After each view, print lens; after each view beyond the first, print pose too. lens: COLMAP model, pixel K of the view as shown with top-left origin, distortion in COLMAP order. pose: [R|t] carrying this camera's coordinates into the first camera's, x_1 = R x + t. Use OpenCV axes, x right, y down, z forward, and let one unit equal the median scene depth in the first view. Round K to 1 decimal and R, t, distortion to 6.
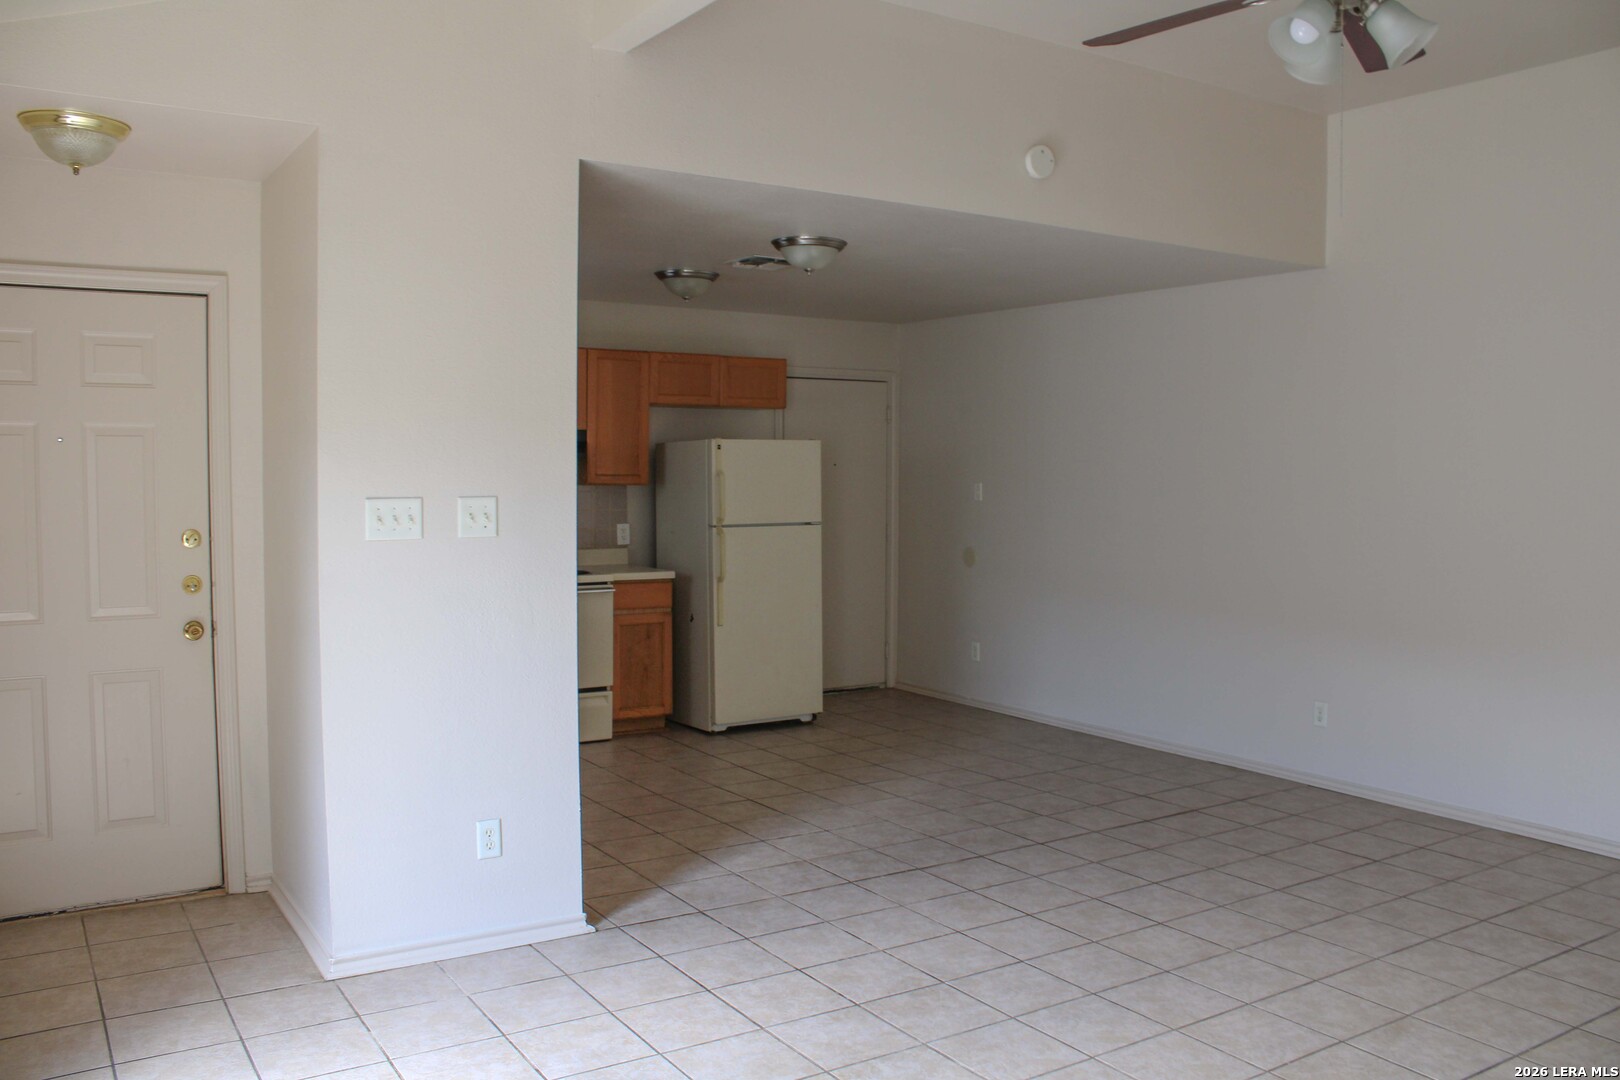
lens RADIAL K [[1341.8, 0, 810.2], [0, 1341.8, 538.0], [0, 0, 1]] dist [-0.161821, 0.132824]
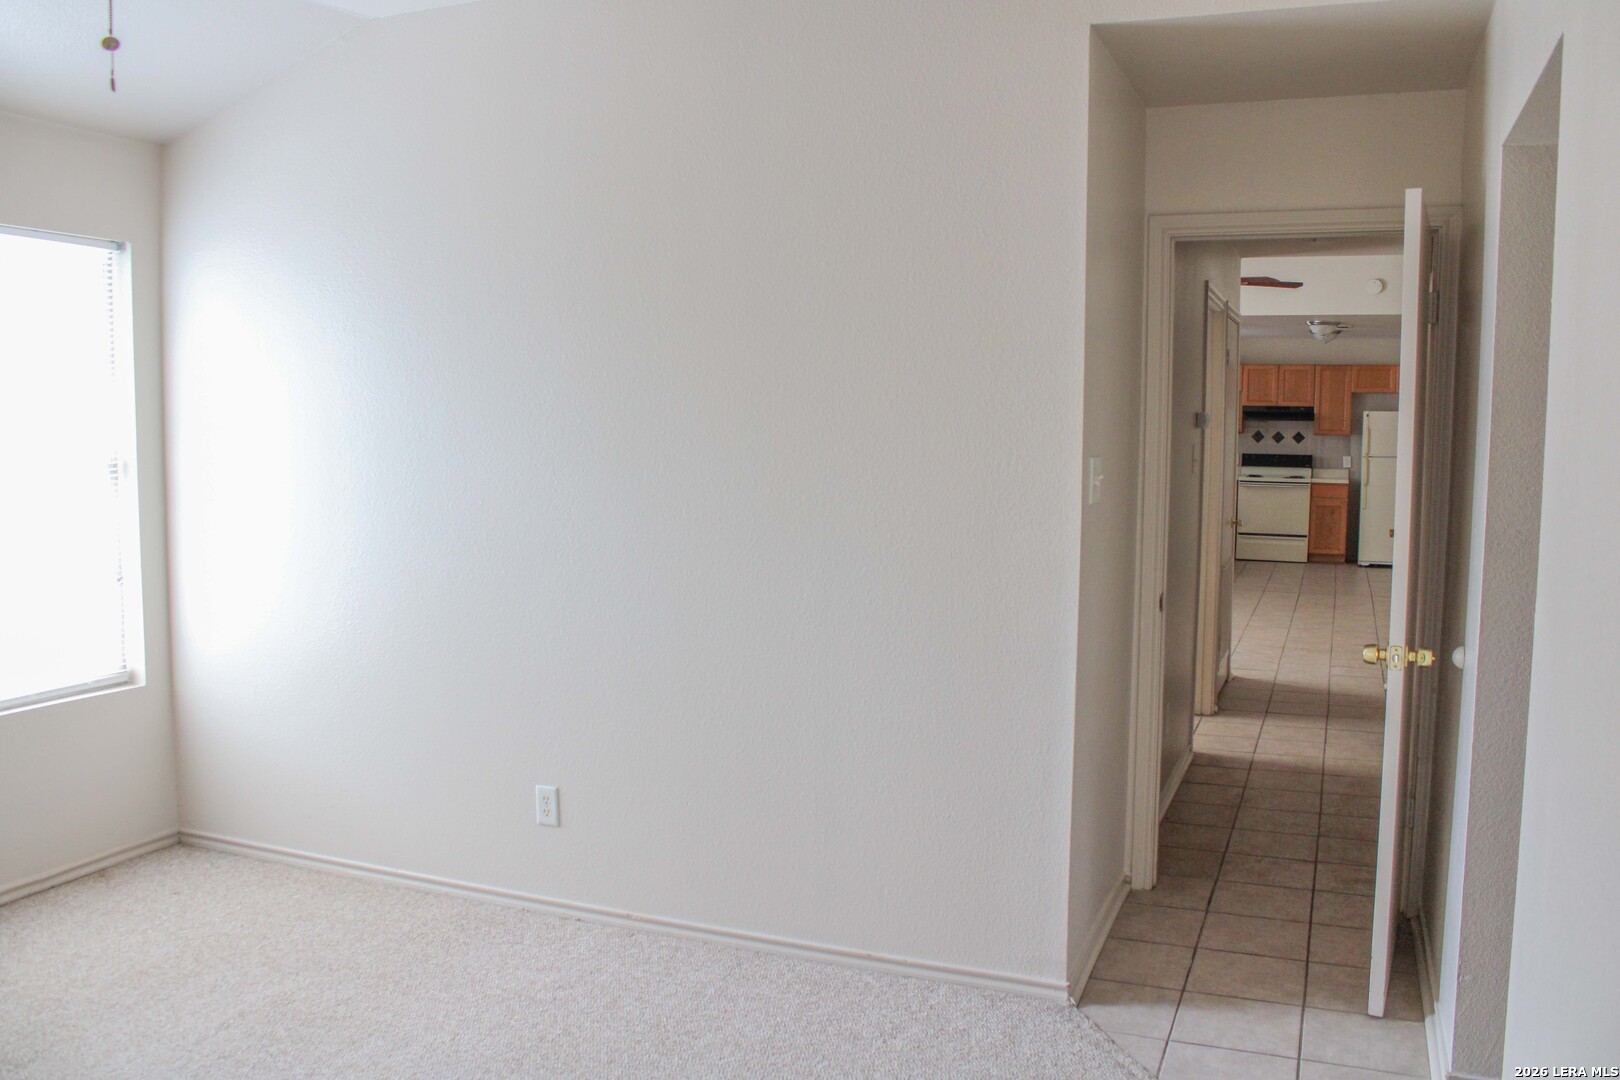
lens RADIAL K [[1341.8, 0, 810.5], [0, 1341.8, 543.4], [0, 0, 1]] dist [-0.161821, 0.132824]
pose [[0.576753, 0.070862, -0.813839, 1.361582], [-0.046081, 0.997467, 0.054193, 0.067840], [0.815618, 0.006247, 0.578557, -0.986742]]
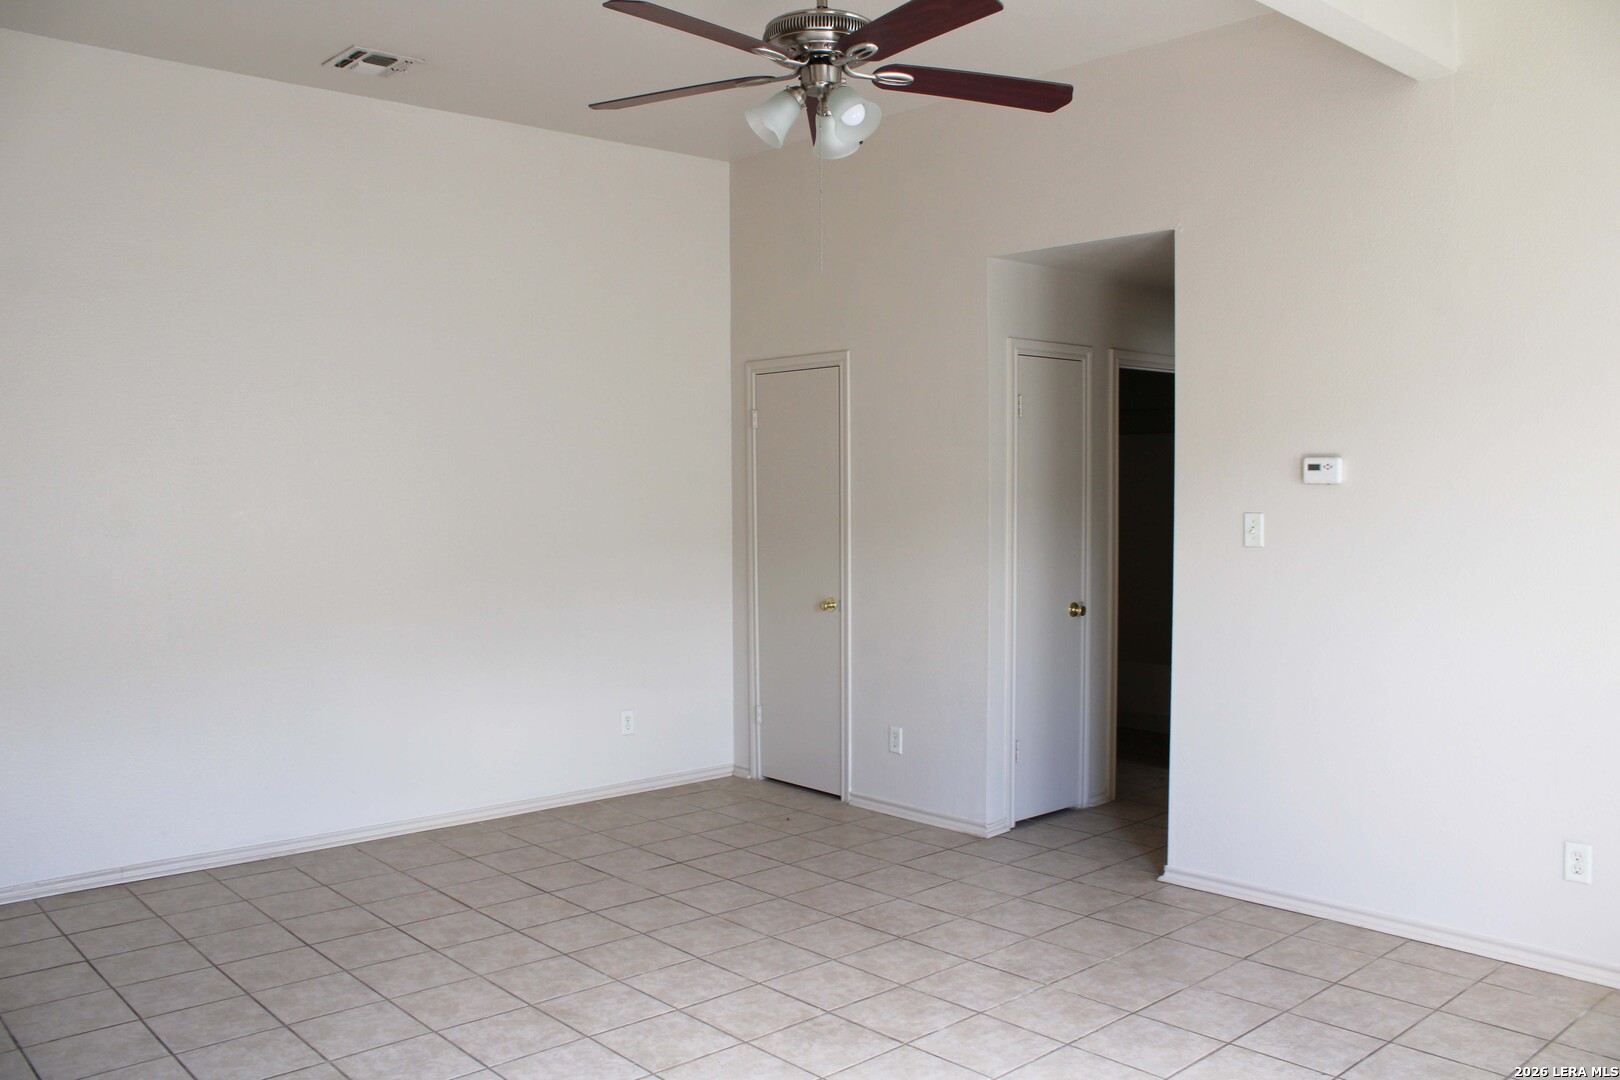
lens RADIAL K [[1341.8, 0, 791.3], [0, 1341.8, 543.3], [0, 0, 1]] dist [-0.161821, 0.132824]
pose [[-0.155640, -0.052073, 0.986440, -0.402230], [0.059096, 0.996330, 0.061919, -0.039467], [-0.986044, 0.067932, -0.151992, 0.614254]]
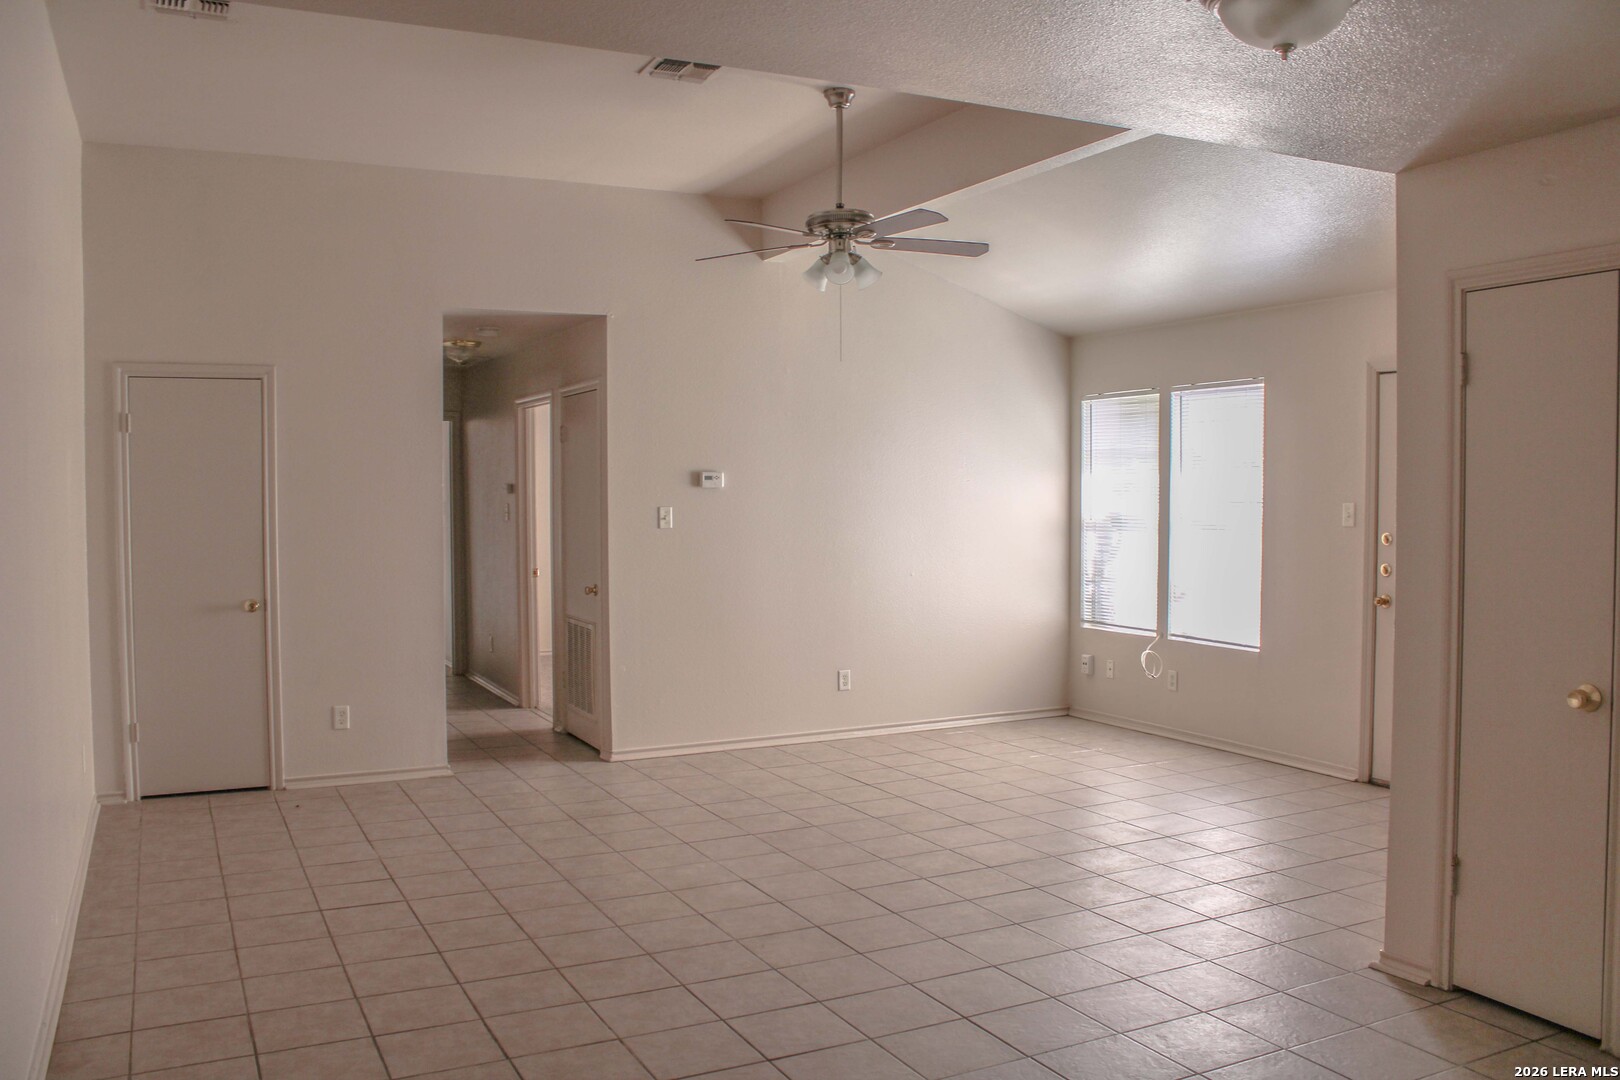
lens RADIAL K [[1341.8, 0, 817.7], [0, 1341.8, 532.7], [0, 0, 1]] dist [-0.161821, 0.132824]
pose [[-0.995252, -0.007211, 0.097067, 0.118182], [0.001390, 0.996098, 0.088247, -0.082812], [-0.097325, 0.087963, -0.991358, 1.540912]]
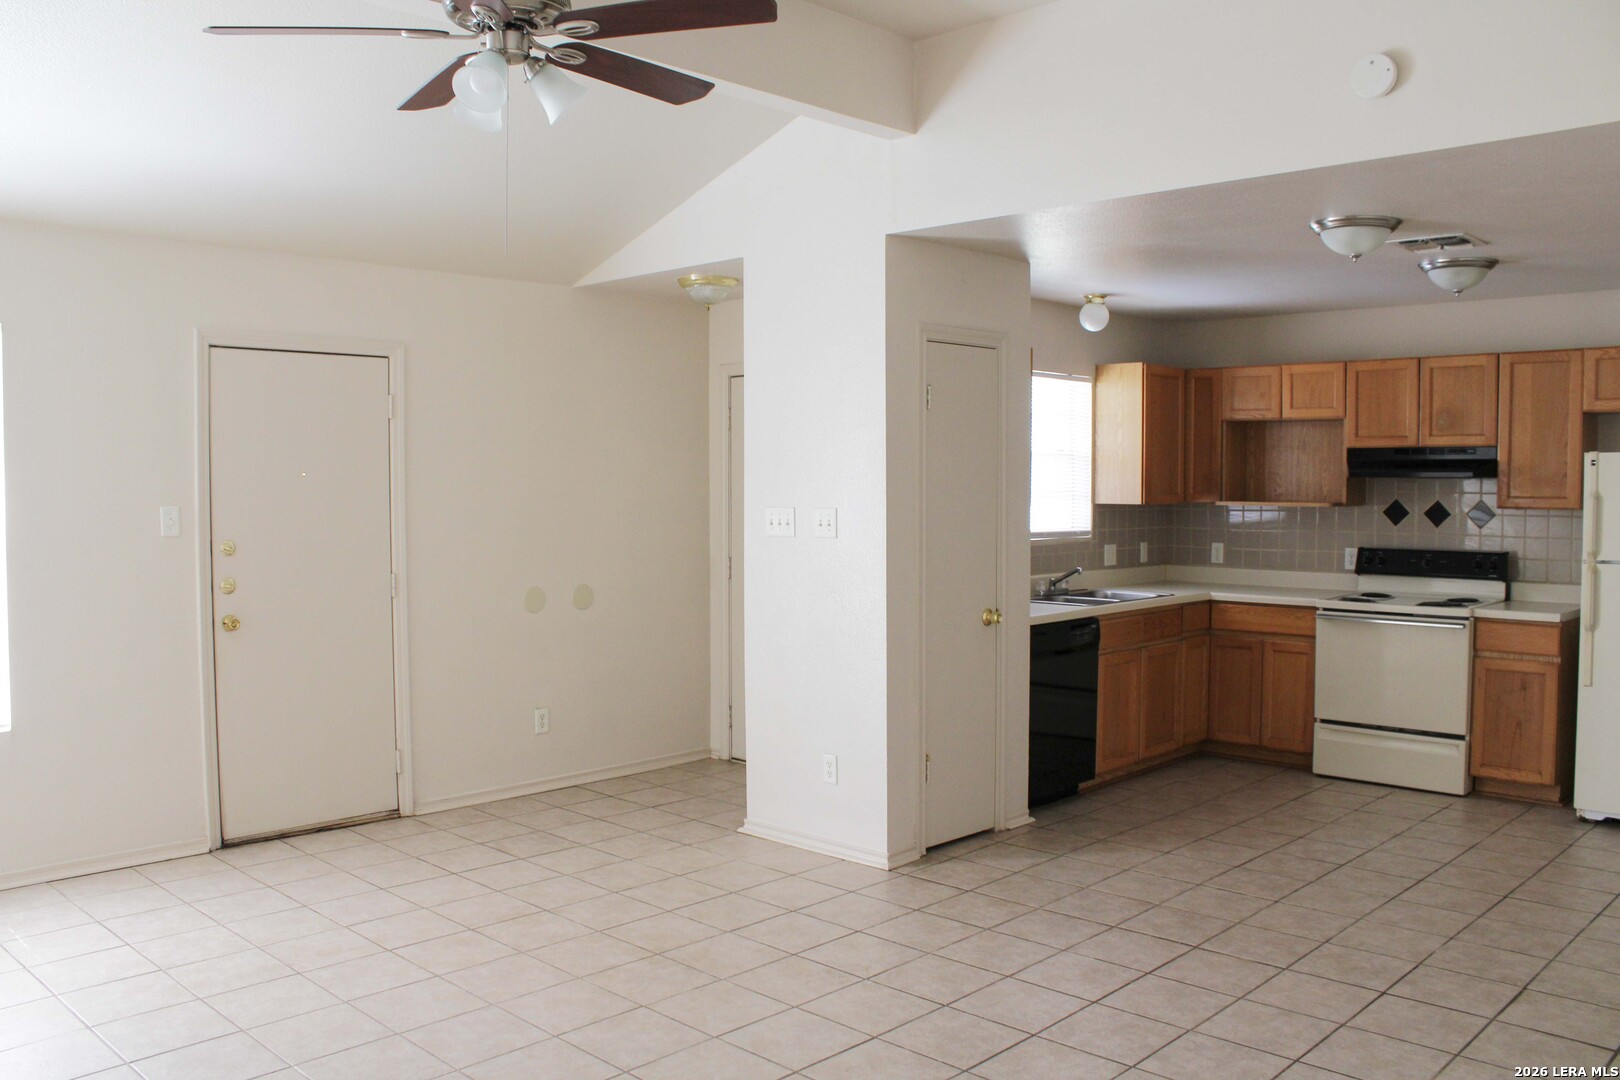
lens RADIAL K [[1341.8, 0, 795.4], [0, 1341.8, 542.4], [0, 0, 1]] dist [-0.161821, 0.132824]
pose [[0.219510, 0.036615, -0.974923, 0.779817], [-0.050063, 0.998402, 0.026225, -0.022568], [0.974325, 0.043051, 0.220992, 0.499975]]
